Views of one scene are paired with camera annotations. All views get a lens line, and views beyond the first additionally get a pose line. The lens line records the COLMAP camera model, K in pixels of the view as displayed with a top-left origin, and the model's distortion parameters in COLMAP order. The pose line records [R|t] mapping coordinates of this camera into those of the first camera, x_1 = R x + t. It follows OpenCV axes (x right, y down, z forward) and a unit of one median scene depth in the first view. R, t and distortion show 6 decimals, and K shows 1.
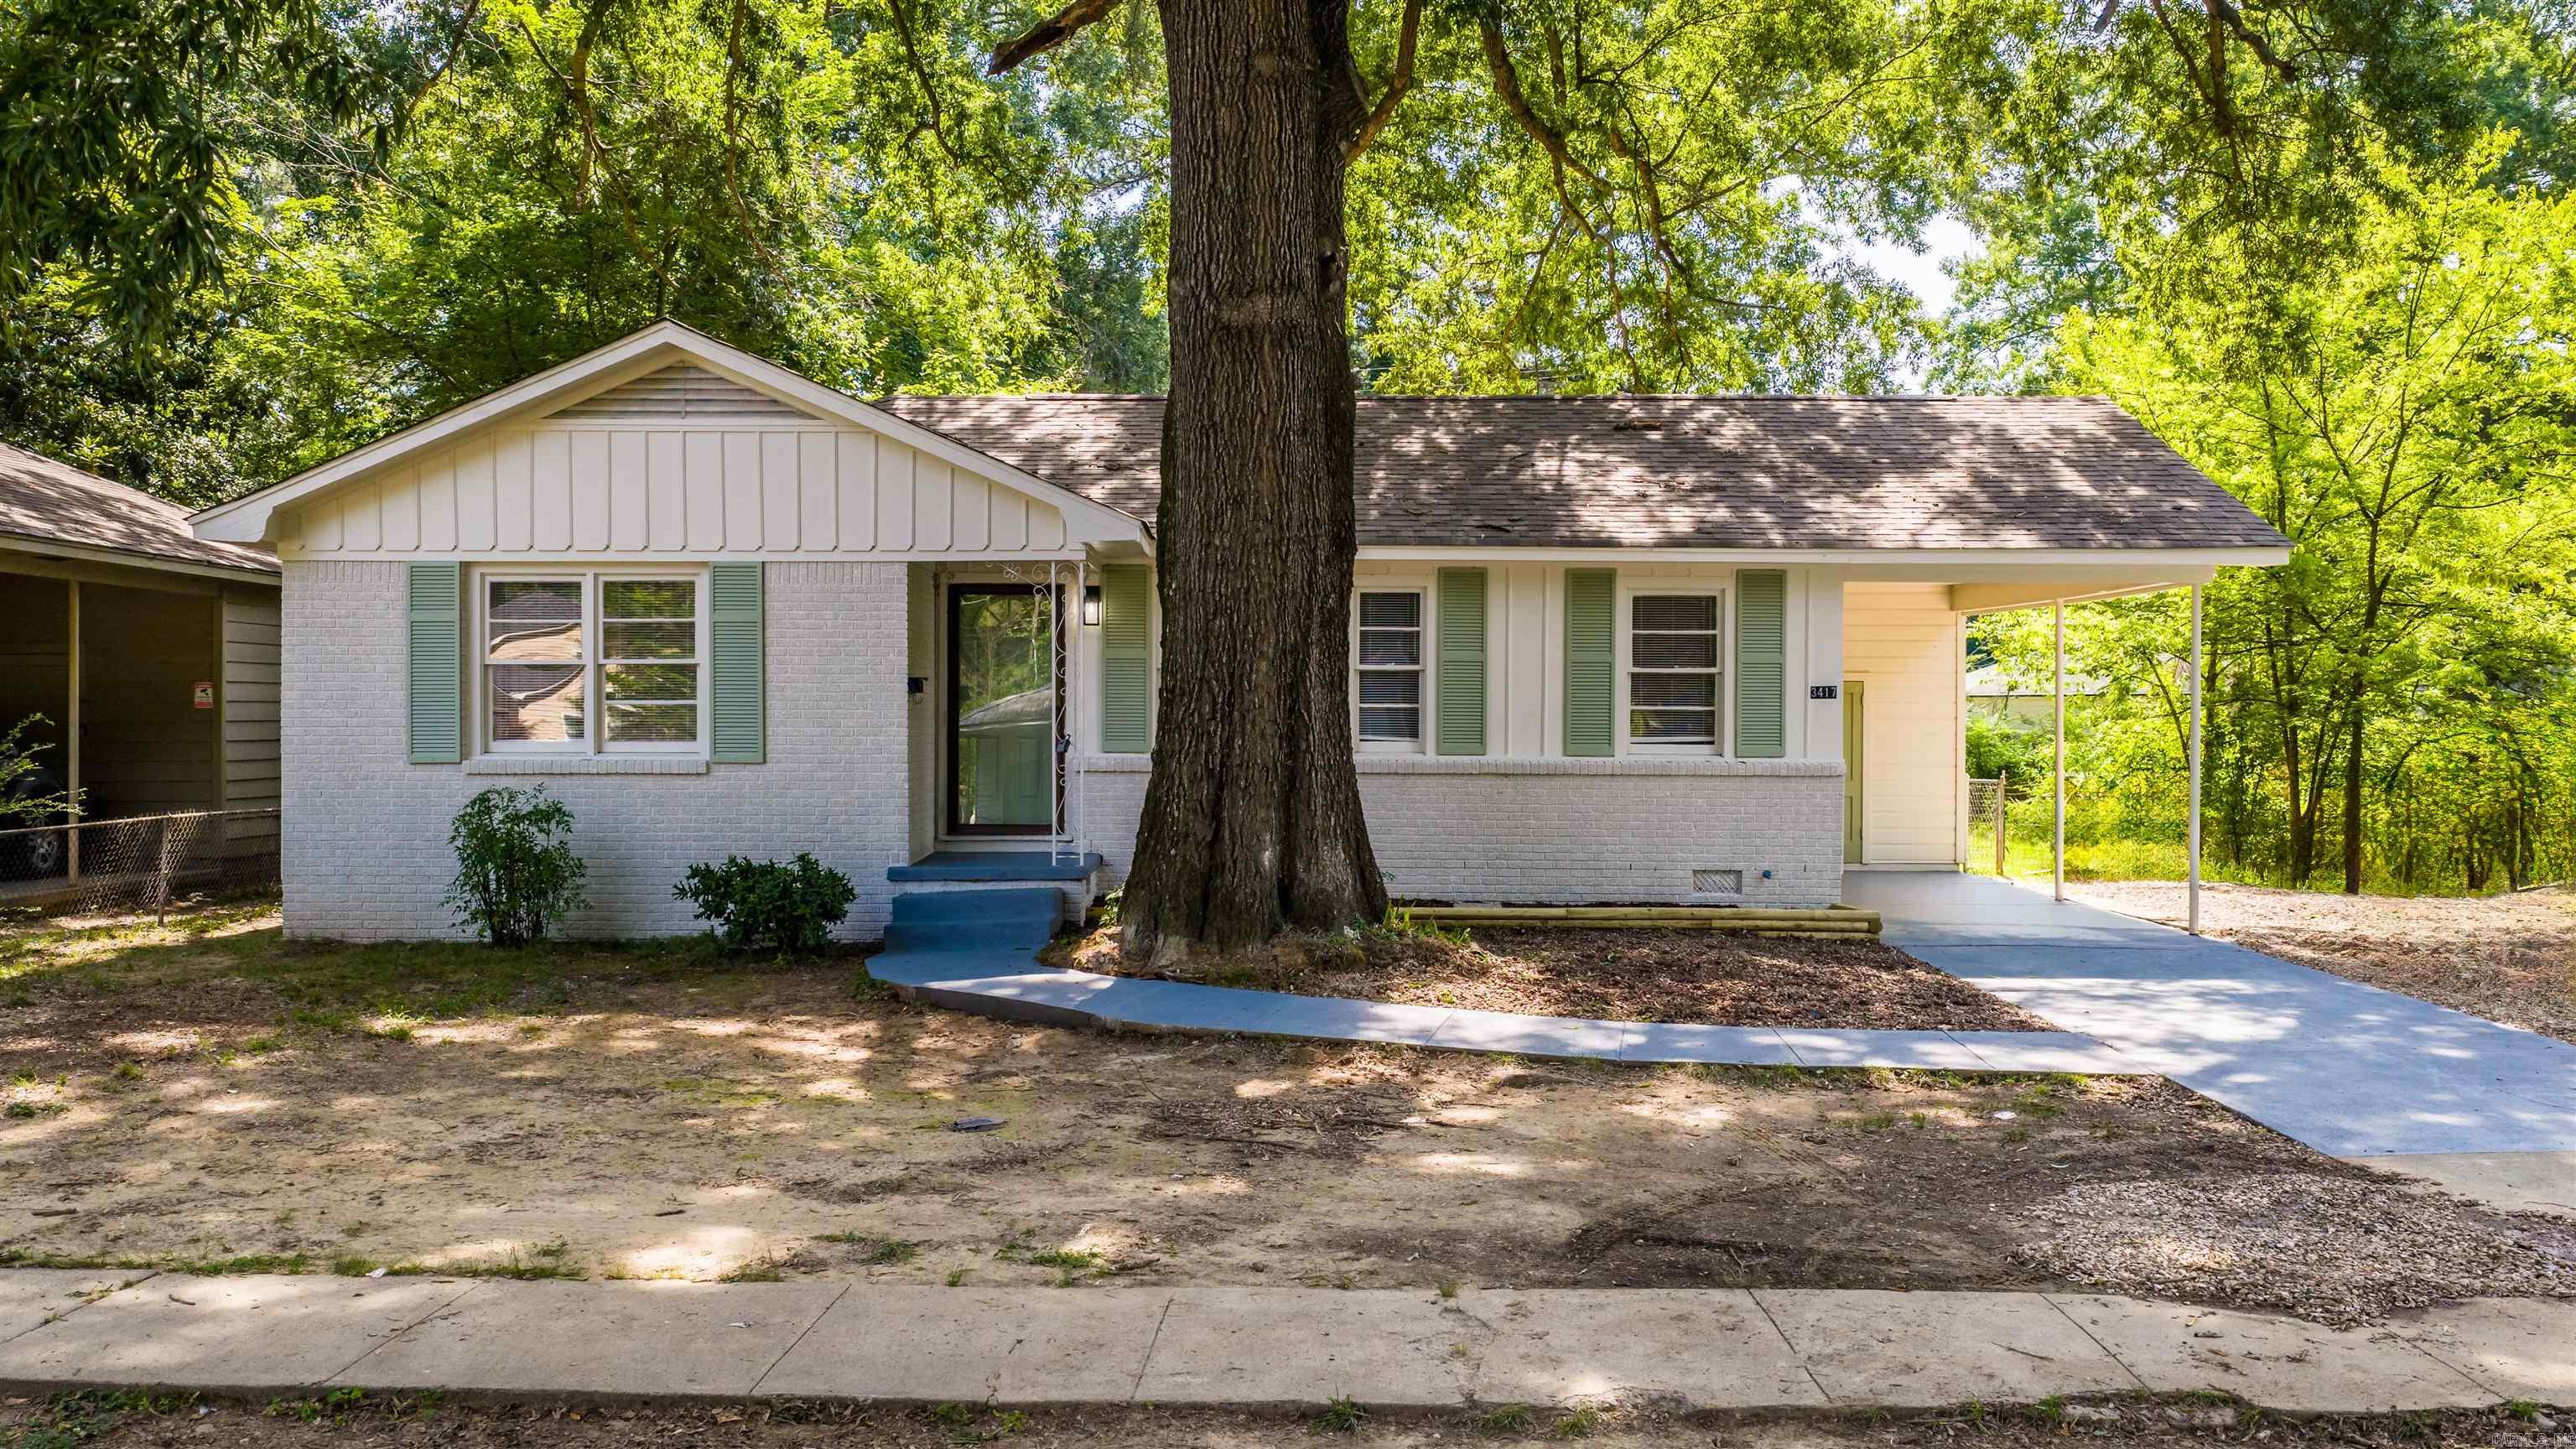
lens RADIAL K [[2142.8, 0, 1282.4], [0, 2142.8, 725.3], [0, 0, 1]] dist [0.006673, -0.009323]
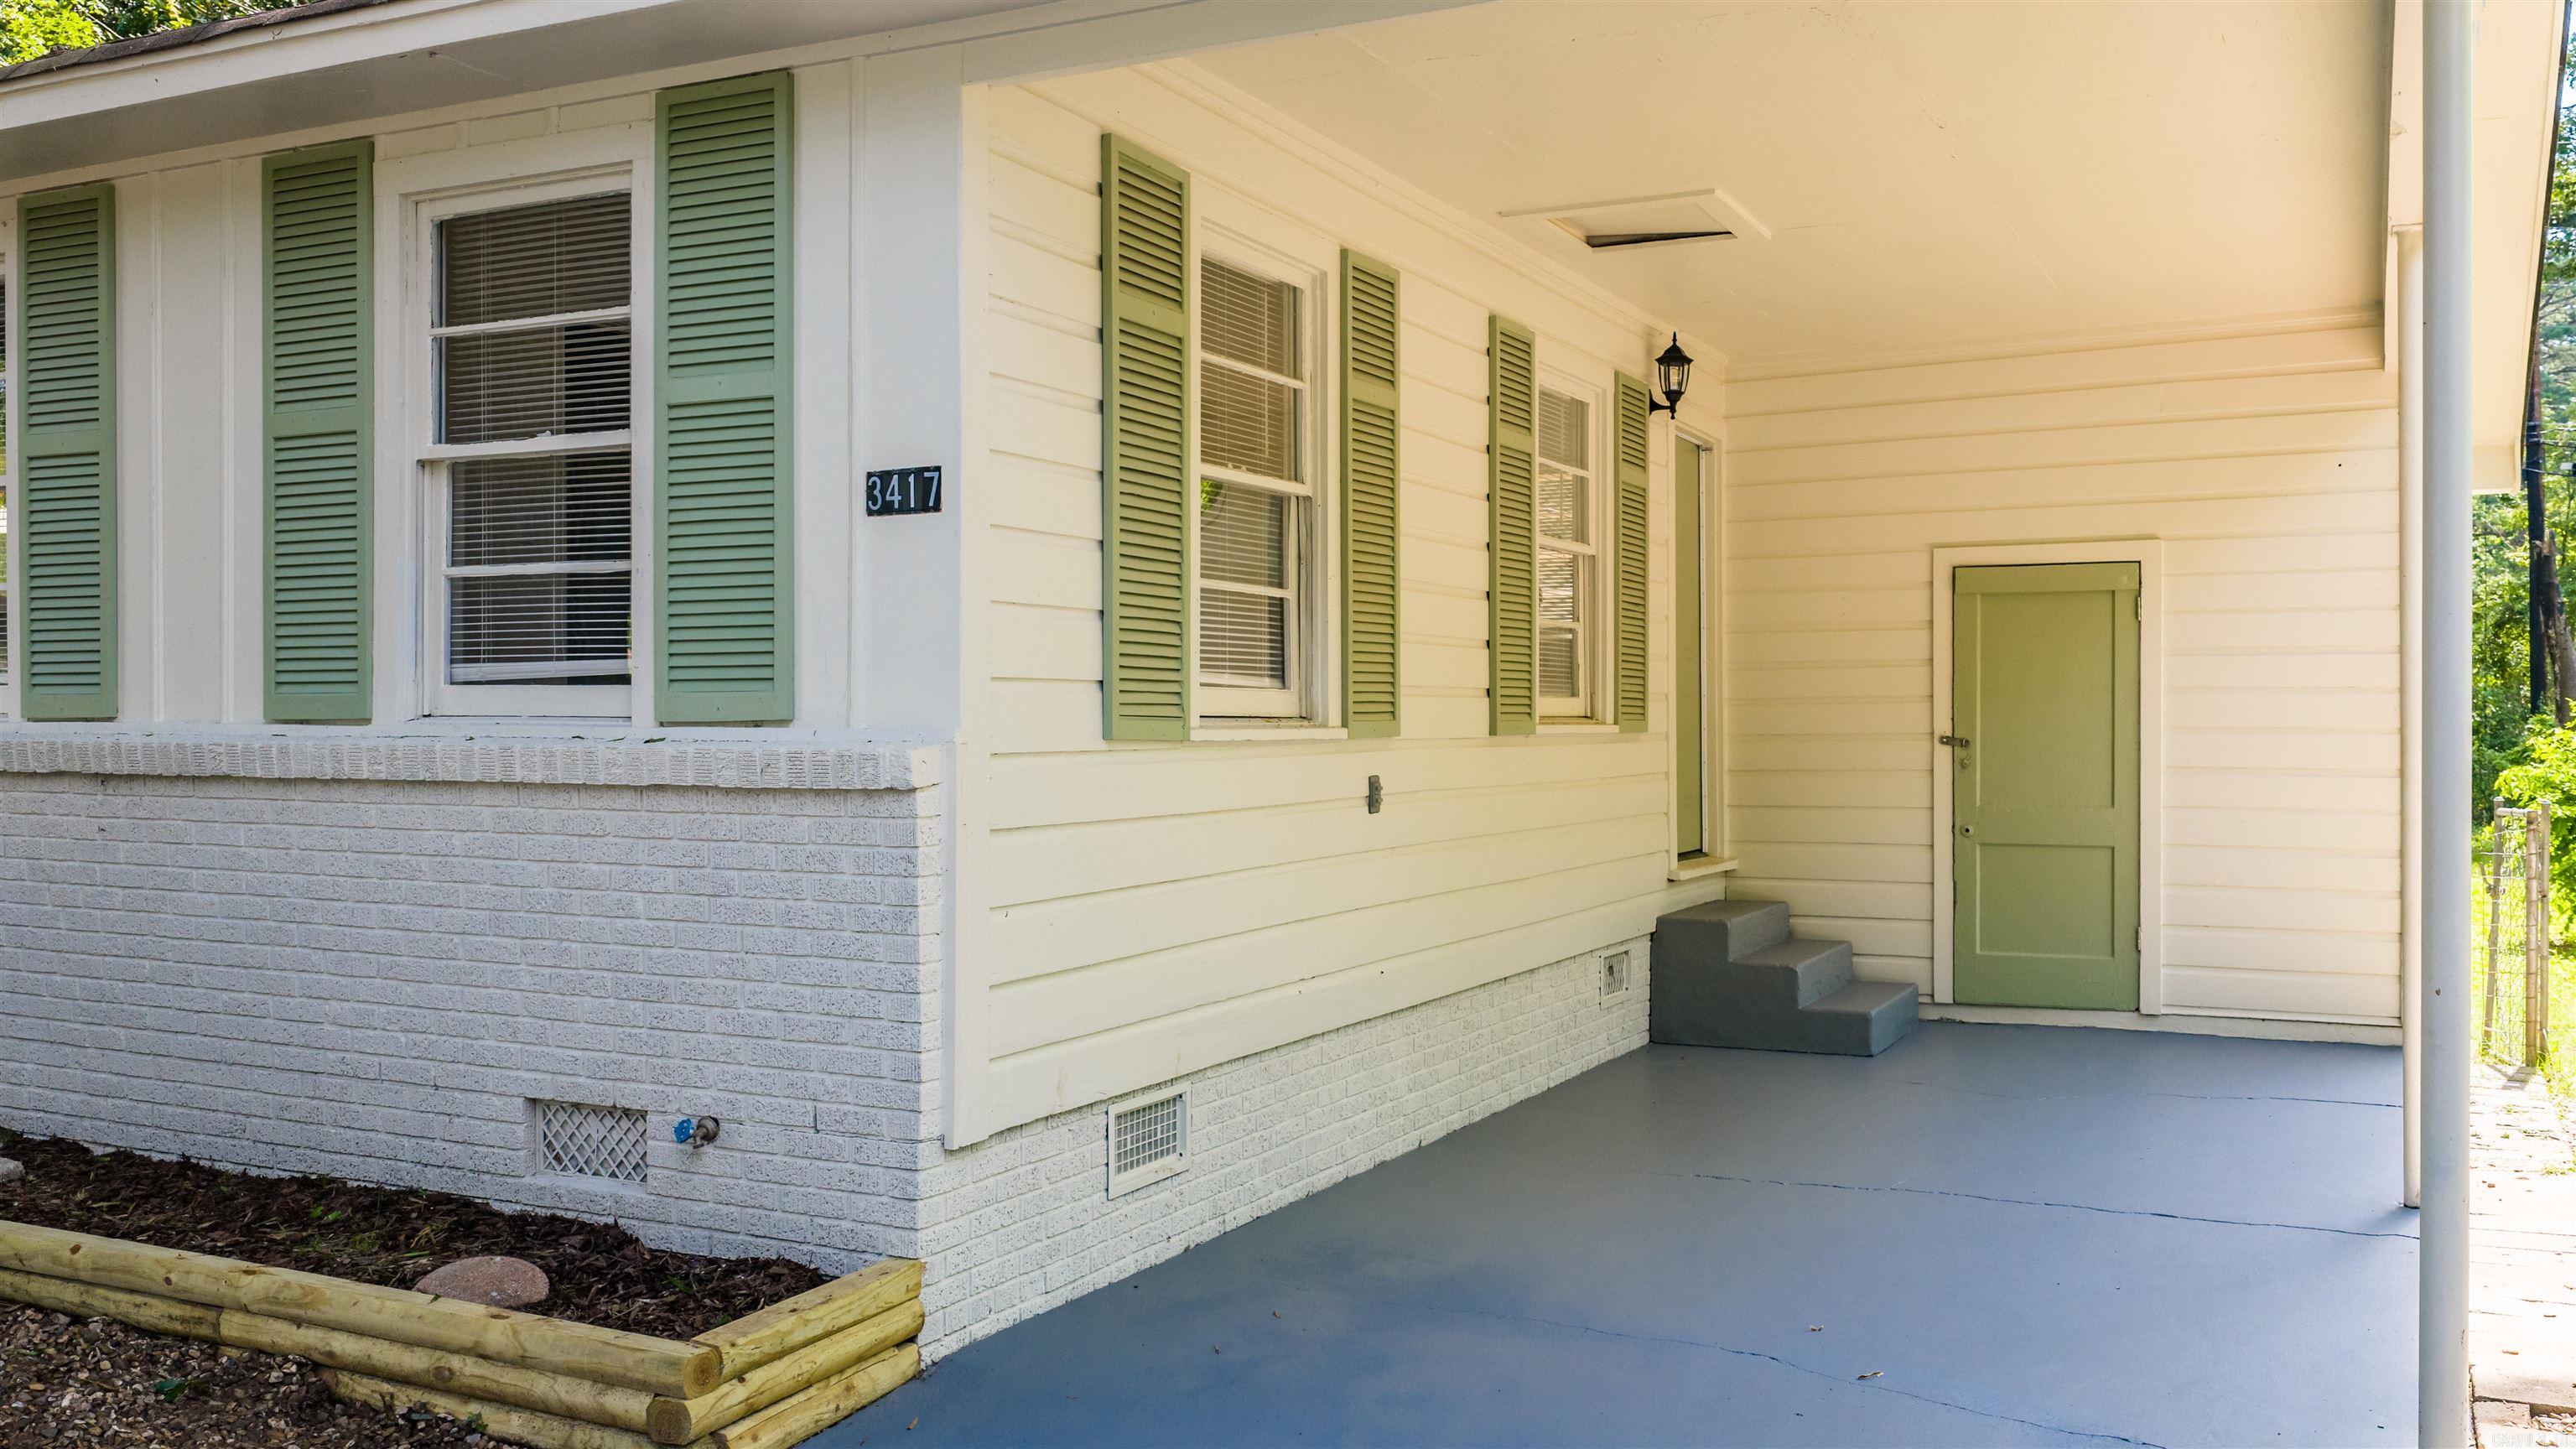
lens RADIAL K [[2142.8, 0, 1302.9], [0, 2142.8, 726.9], [0, 0, 1]] dist [0.006673, -0.009323]
pose [[0.891372, -0.002339, -0.453266, 0.428037], [0.000553, 0.999992, -0.004073, 0.016620], [0.453271, 0.003380, 0.891366, 0.779441]]
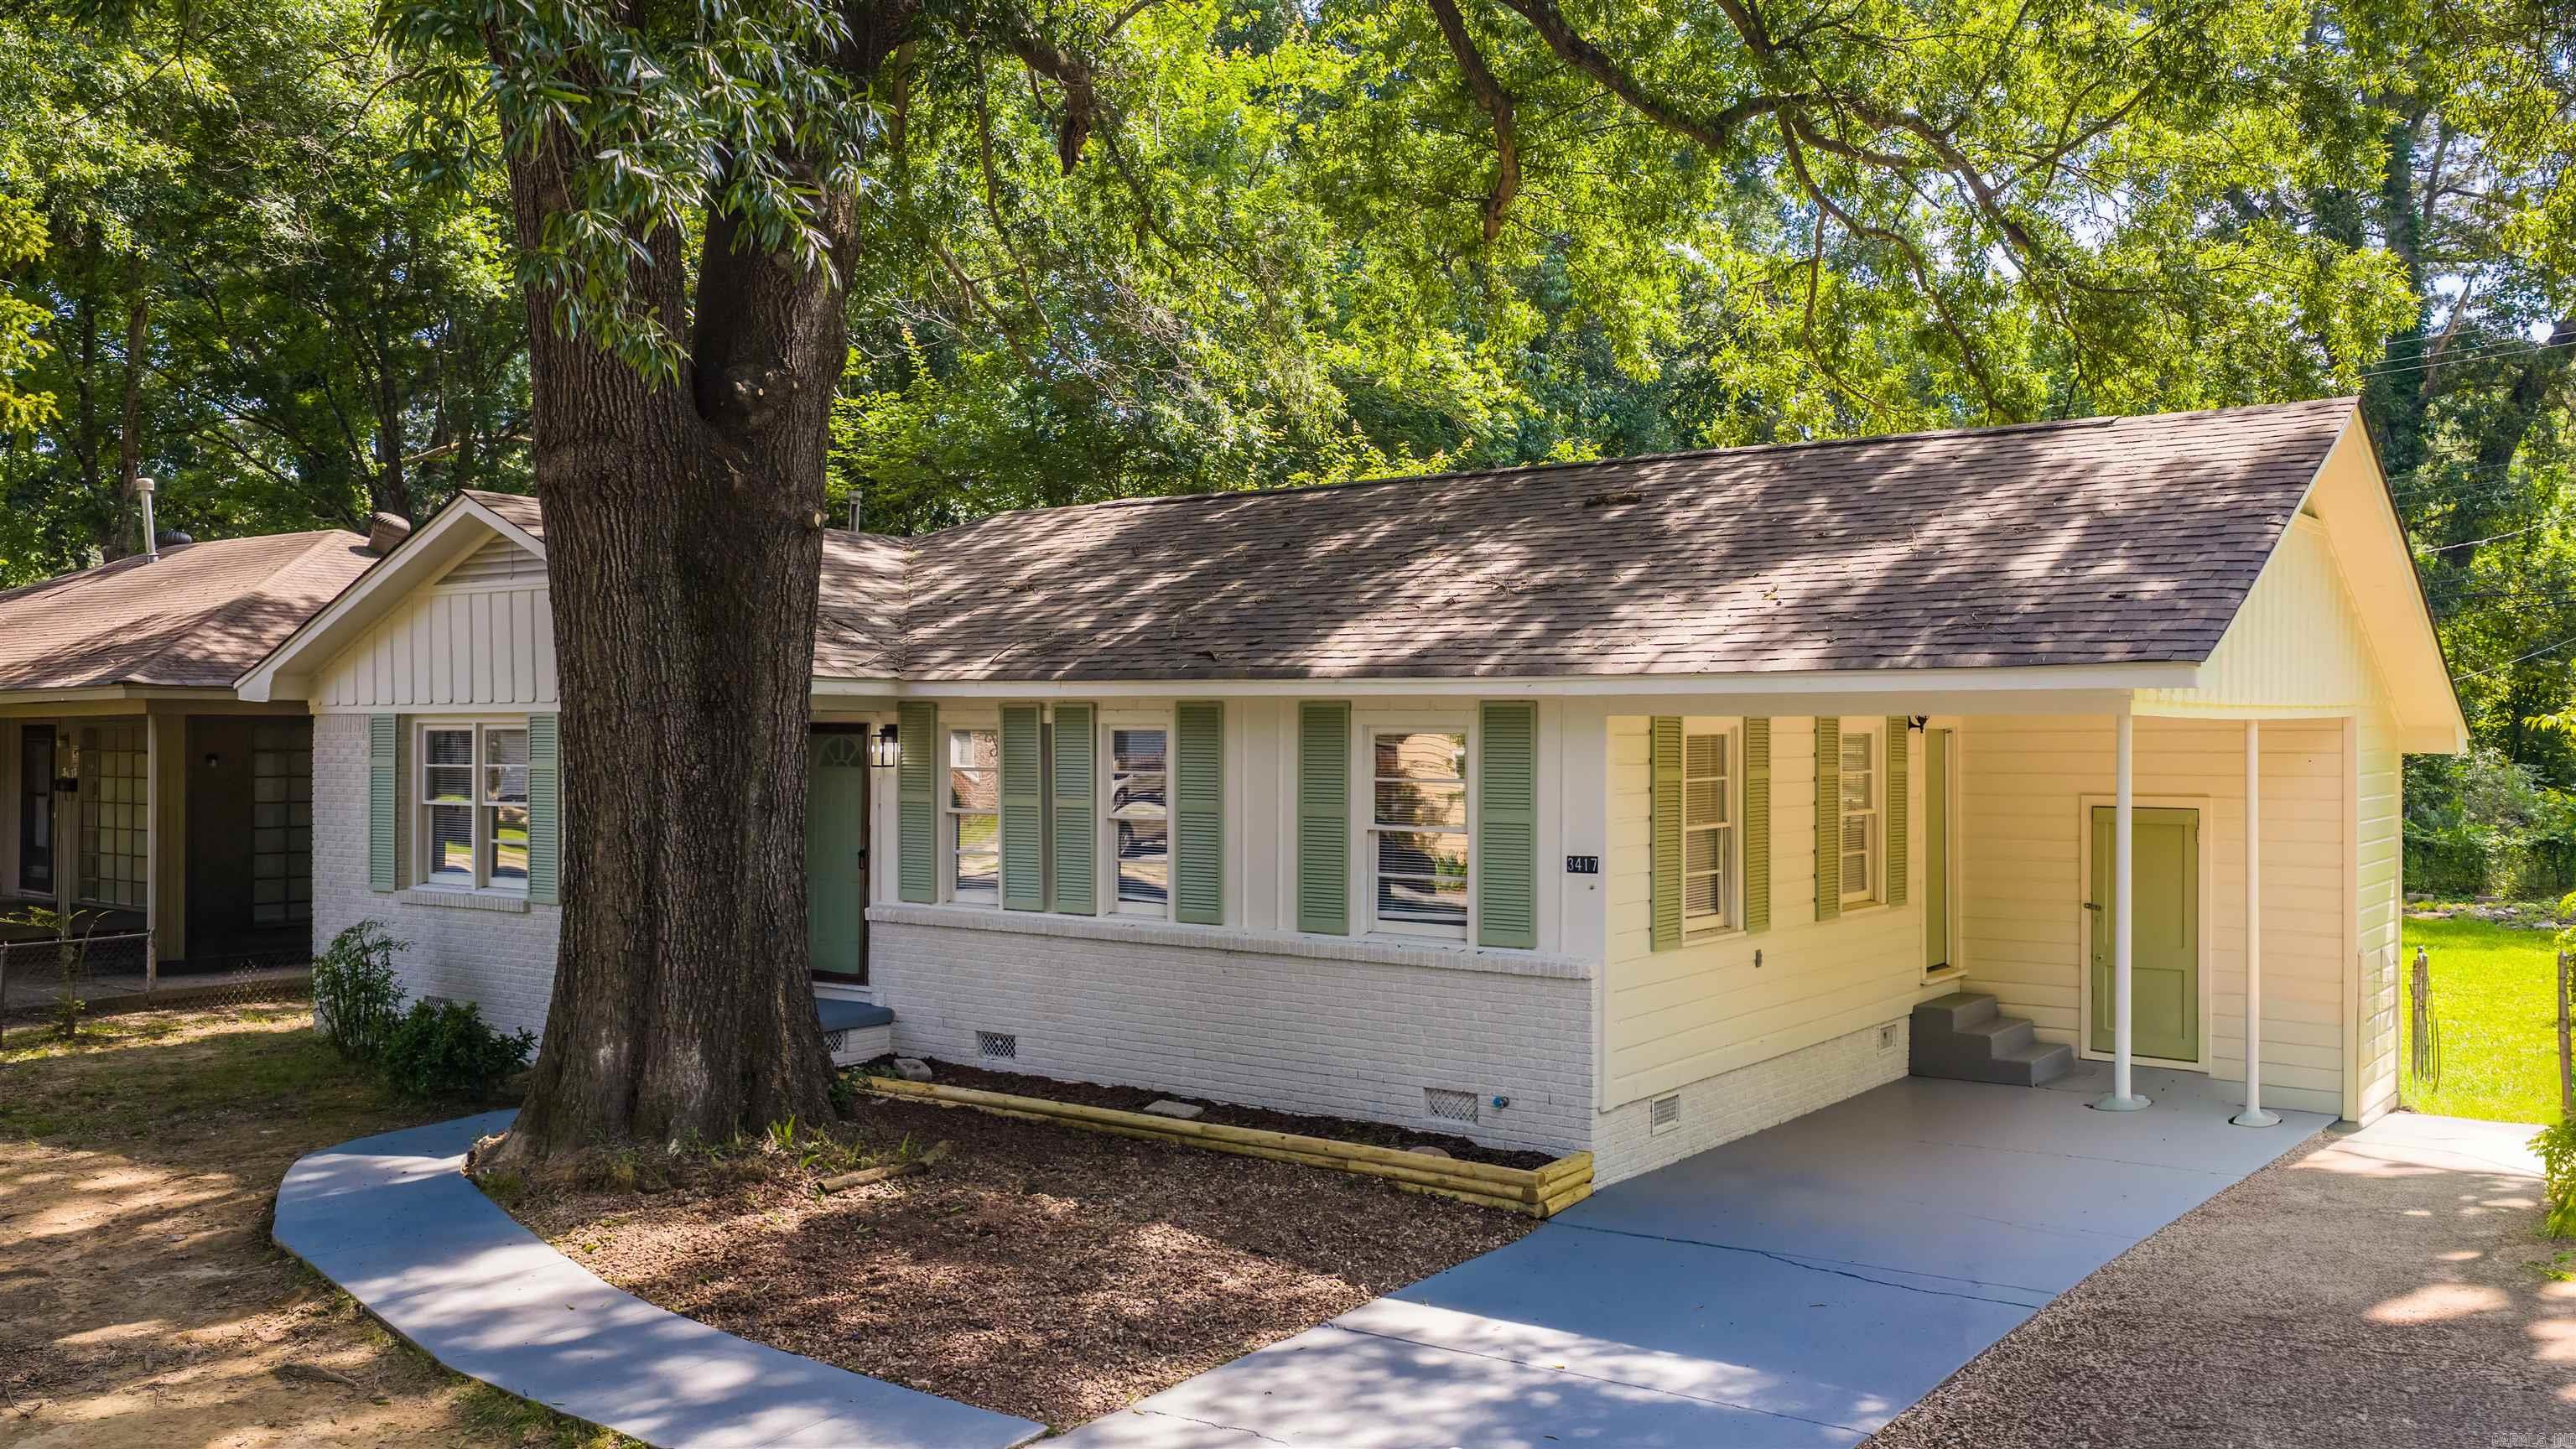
lens RADIAL K [[2142.8, 0, 1279.9], [0, 2142.8, 715.8], [0, 0, 1]] dist [0.006673, -0.009323]
pose [[0.800897, -0.005121, -0.598781, 0.618273], [-0.001303, 0.999946, -0.010294, -0.059625], [0.598801, 0.009025, 0.800847, 0.342302]]
